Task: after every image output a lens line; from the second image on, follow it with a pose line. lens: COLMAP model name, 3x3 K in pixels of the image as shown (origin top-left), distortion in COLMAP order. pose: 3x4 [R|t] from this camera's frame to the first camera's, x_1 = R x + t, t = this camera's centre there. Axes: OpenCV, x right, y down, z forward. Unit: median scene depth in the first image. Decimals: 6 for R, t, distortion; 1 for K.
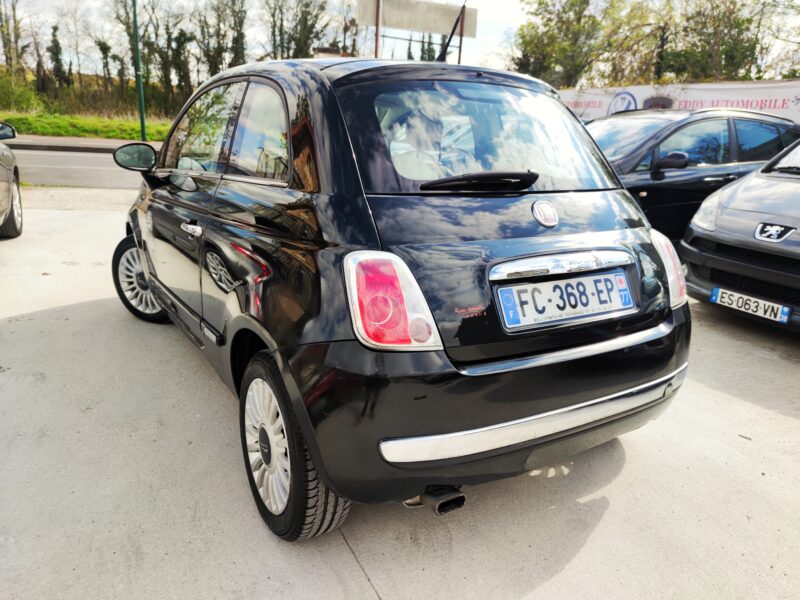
lens RADIAL K [[607.6, 0, 377.4], [0, 607.6, 310.6], [0, 0, 1]] dist [0.038869, -0.038200]
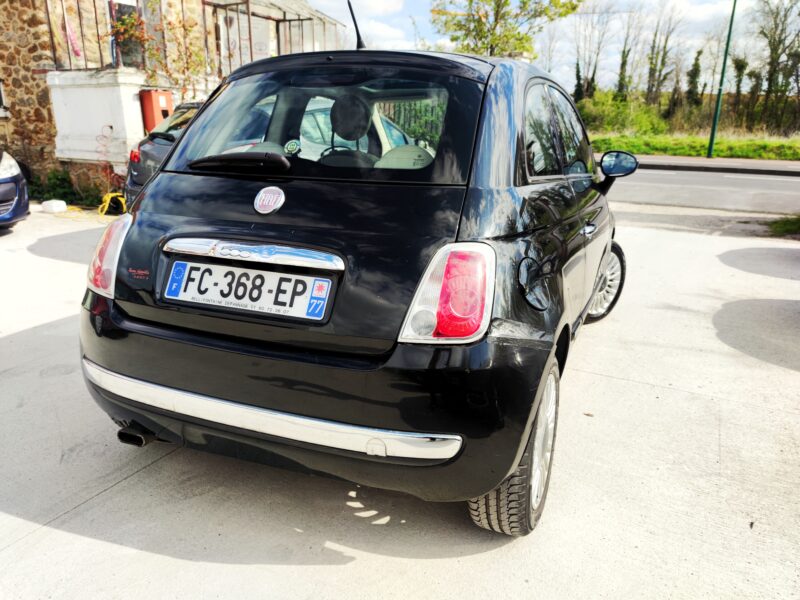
lens RADIAL K [[607.6, 0, 429.5], [0, 607.6, 317.2], [0, 0, 1]] dist [0.038869, -0.038200]
pose [[0.578455, 0.201622, -0.790404, 1.018325], [-0.221358, 0.971411, 0.085795, -0.100603], [0.785106, 0.125333, 0.606548, 0.550840]]
